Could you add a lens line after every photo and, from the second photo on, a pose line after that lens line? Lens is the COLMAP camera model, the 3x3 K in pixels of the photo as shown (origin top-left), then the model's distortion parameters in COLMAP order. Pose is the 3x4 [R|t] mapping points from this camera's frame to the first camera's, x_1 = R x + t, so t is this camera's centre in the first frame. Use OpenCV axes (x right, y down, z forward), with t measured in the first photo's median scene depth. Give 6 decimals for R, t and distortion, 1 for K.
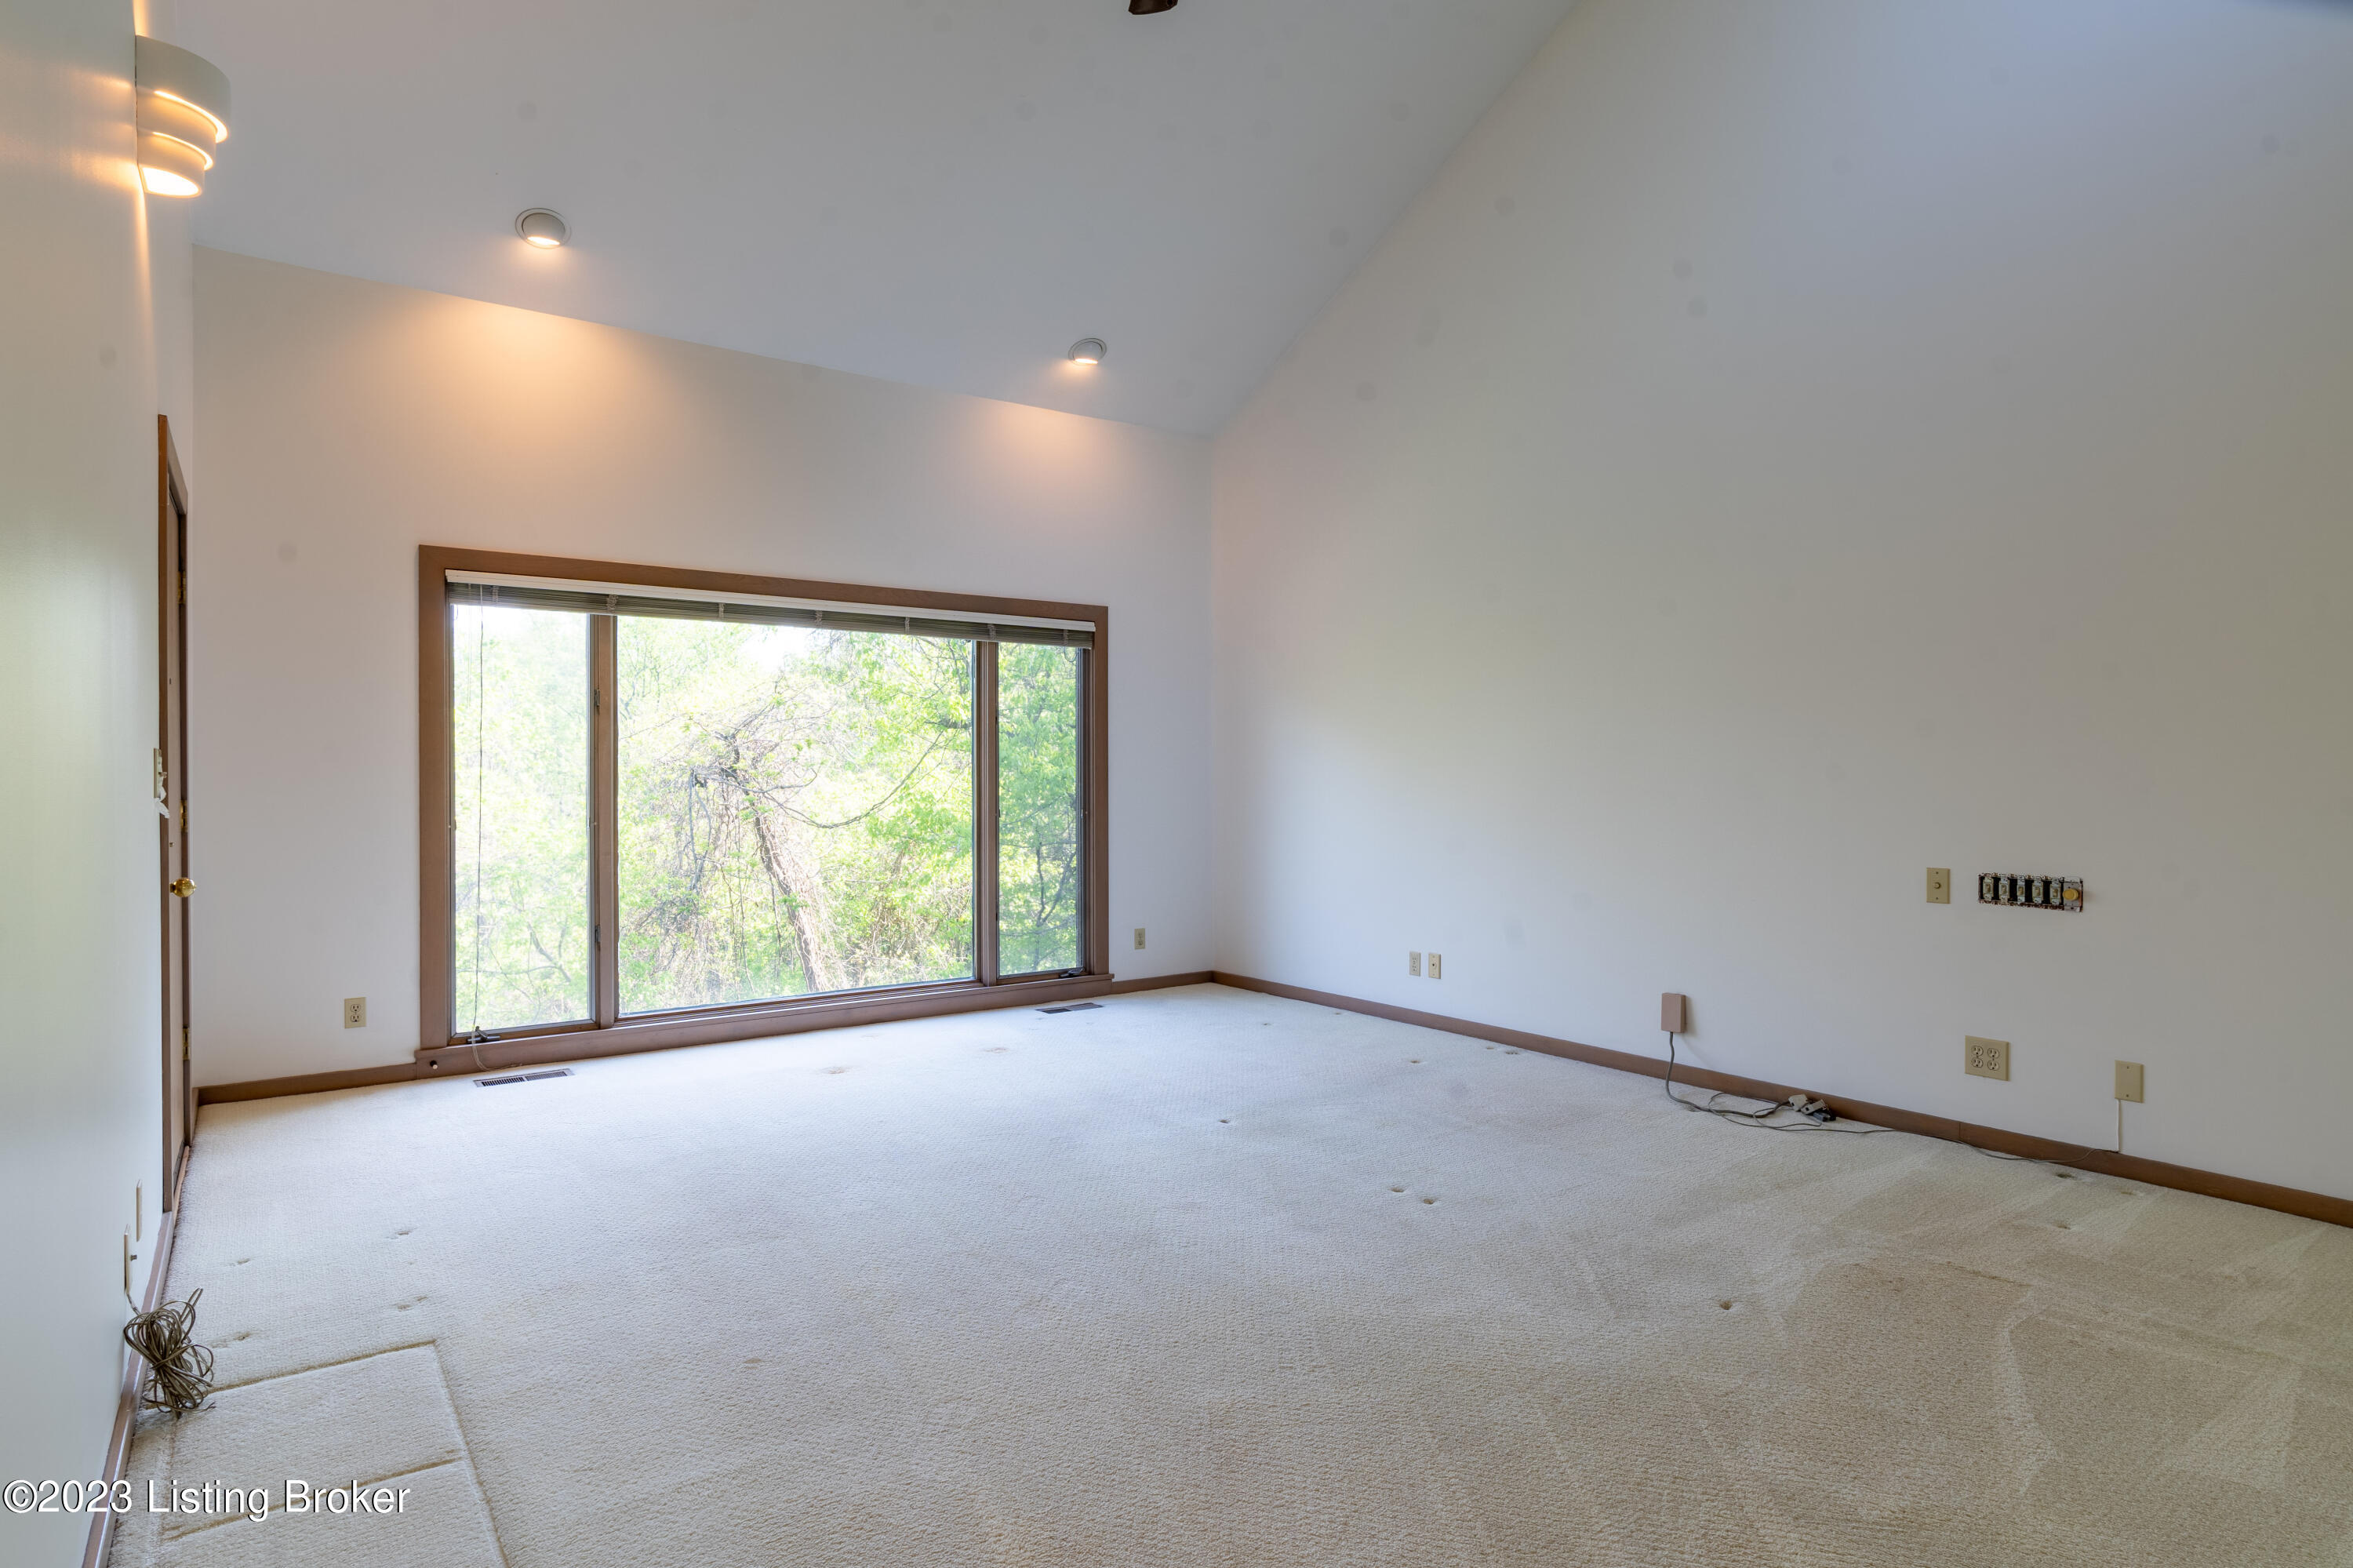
lens RADIAL K [[1255.4, 0, 1152.4], [0, 1255.4, 773.6], [0, 0, 1]] dist [-0.001956, -0.000136]
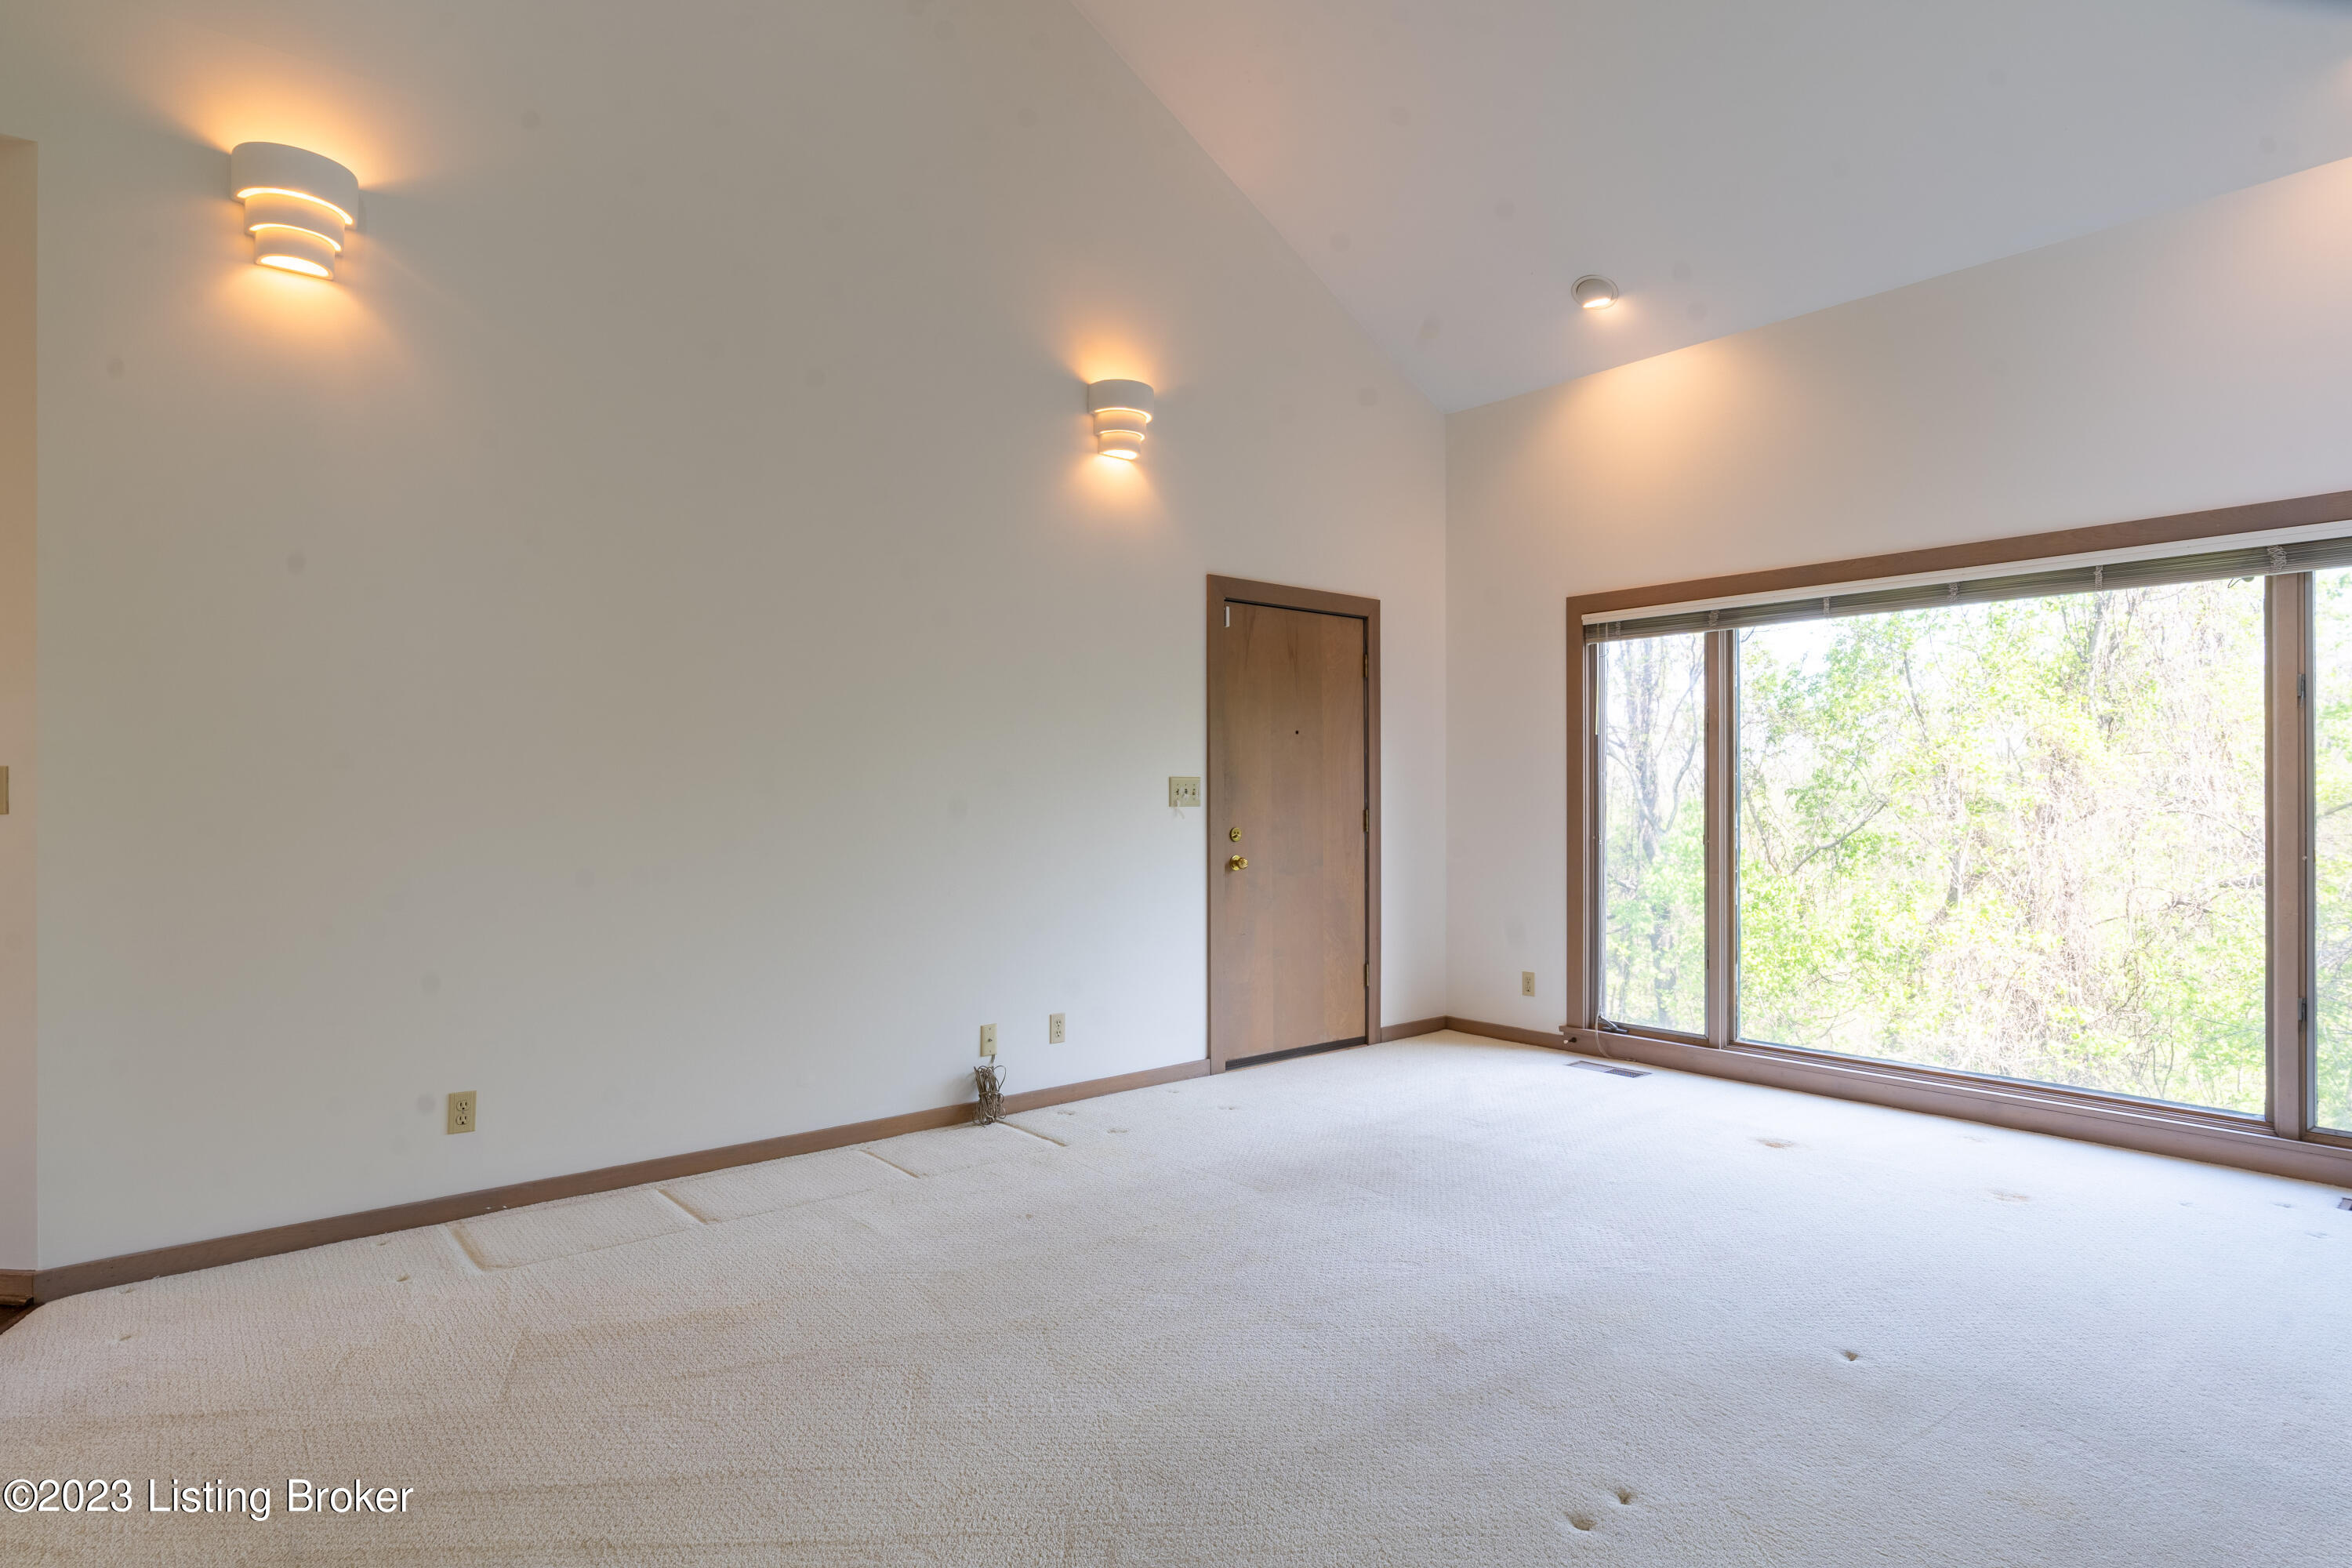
lens RADIAL K [[1254.8, 0, 1154.6], [0, 1254.8, 797.1], [0, 0, 1]] dist [-0.001956, -0.000136]
pose [[0.080354, 0.009384, -0.996722, 0.536708], [0.009276, 0.999905, 0.010162, -0.010375], [0.996723, -0.010062, 0.080260, 0.495583]]
